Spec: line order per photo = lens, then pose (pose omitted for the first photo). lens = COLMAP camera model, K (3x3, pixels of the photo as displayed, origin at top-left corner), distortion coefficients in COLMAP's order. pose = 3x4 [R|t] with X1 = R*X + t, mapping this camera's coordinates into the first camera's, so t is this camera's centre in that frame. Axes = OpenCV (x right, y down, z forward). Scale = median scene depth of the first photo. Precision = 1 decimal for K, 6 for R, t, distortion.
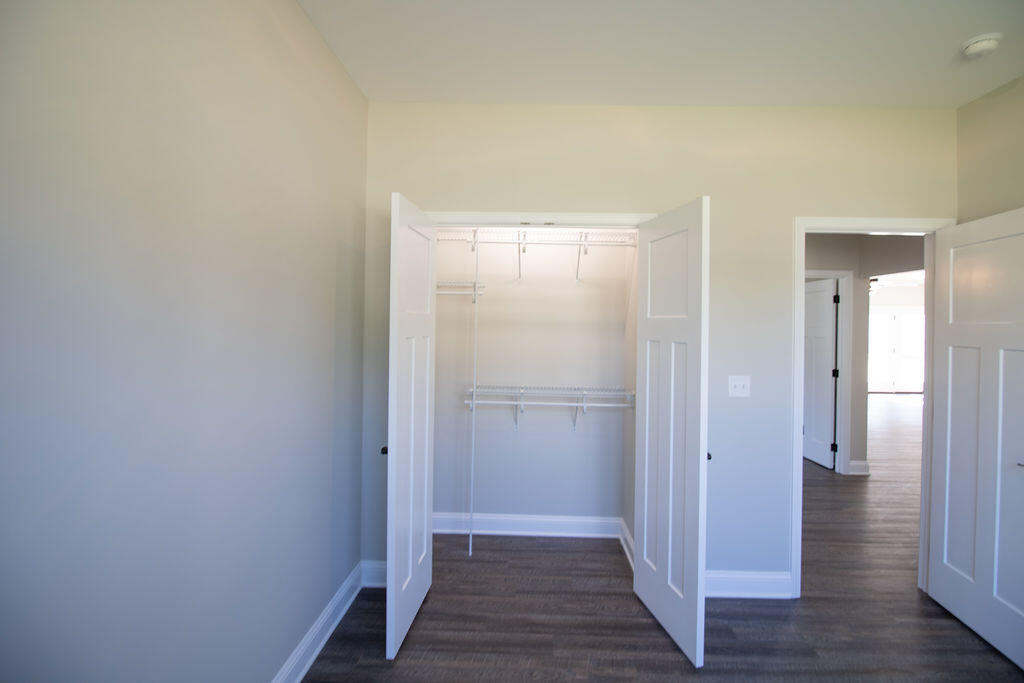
lens RADIAL K [[462.2, 0, 512.7], [0, 462.2, 325.9], [0, 0, 1]] dist [0.000067, -0.012237]
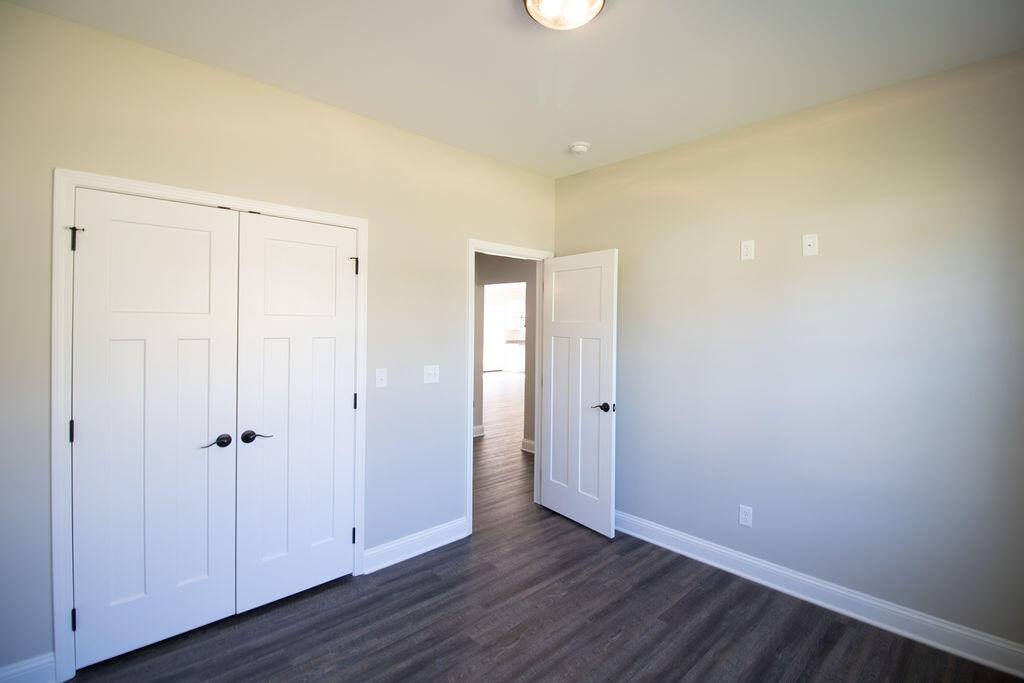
lens RADIAL K [[473.5, 0, 512.3], [0, 473.5, 326.0], [0, 0, 1]] dist [-0.026215, -0.000750]
pose [[0.702508, -0.008152, 0.711629, -0.245992], [-0.002399, 0.999902, 0.013823, -0.012220], [-0.711671, -0.011418, 0.702420, -0.005221]]
